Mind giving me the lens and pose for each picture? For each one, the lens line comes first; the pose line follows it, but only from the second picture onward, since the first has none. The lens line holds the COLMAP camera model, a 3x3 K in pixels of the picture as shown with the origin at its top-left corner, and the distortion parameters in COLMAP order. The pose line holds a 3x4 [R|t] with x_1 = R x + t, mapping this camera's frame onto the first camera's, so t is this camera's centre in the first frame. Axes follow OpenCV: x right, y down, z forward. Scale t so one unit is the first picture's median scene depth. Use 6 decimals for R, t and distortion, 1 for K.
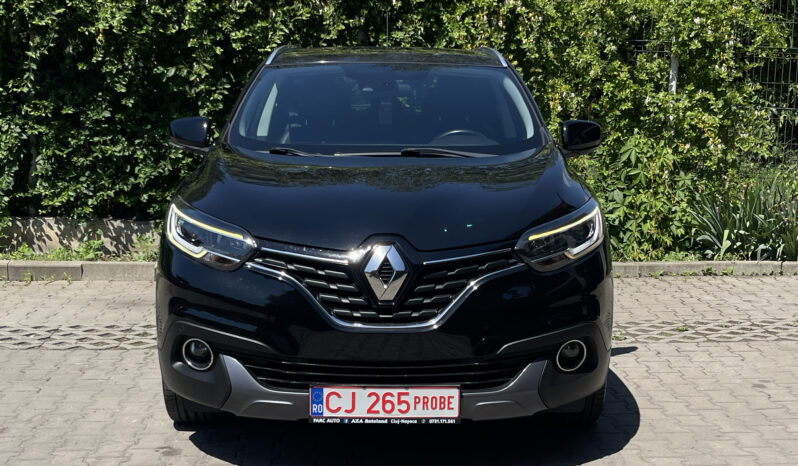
lens RADIAL K [[1089.4, 0, 399.0], [0, 1089.4, 233.0], [0, 0, 1]] dist [0.054272, 0.000032]
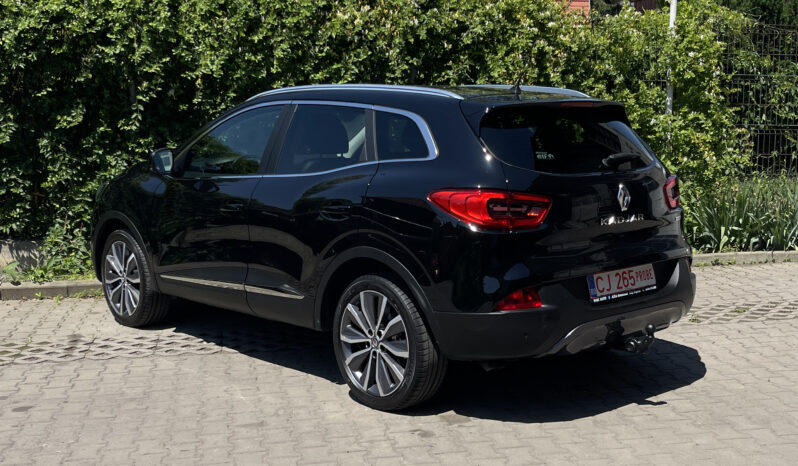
lens RADIAL K [[945.9, 0, 384.6], [0, 945.9, 231.2], [0, 0, 1]] dist [0.033869, -0.003883]
pose [[0.994702, -0.039836, 0.094773, -0.173259], [0.040512, 0.999165, -0.005212, -0.007870], [-0.094486, 0.009023, 0.995485, -0.008349]]
